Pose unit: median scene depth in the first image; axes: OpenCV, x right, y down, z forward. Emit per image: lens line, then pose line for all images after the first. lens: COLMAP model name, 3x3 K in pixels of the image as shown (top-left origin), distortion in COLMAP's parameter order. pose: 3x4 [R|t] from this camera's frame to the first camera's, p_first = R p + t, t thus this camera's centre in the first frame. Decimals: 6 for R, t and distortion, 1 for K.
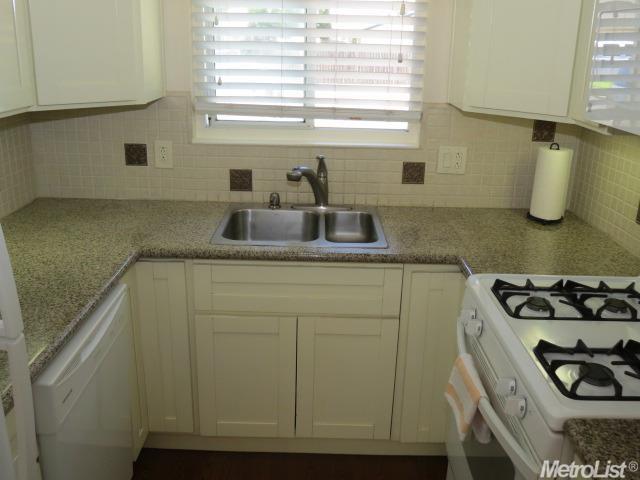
lens RADIAL K [[602.9, 0, 320.0], [0, 602.9, 240.0], [0, 0, 1]] dist [0.007354, 0.006510]
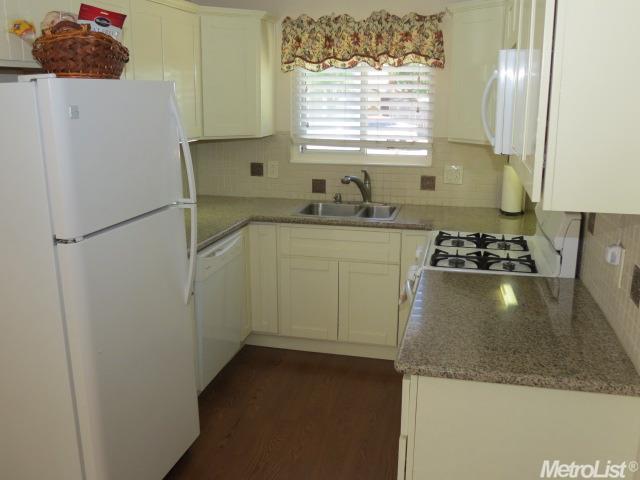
lens RADIAL K [[624.8, 0, 320.0], [0, 624.8, 240.0], [0, 0, 1]] dist [0.017524, 0.003982]
pose [[0.973175, 0.036497, -0.227151, 0.259526], [-0.057035, 0.994788, -0.084519, 0.186712], [0.222883, 0.095207, 0.970185, -0.599863]]
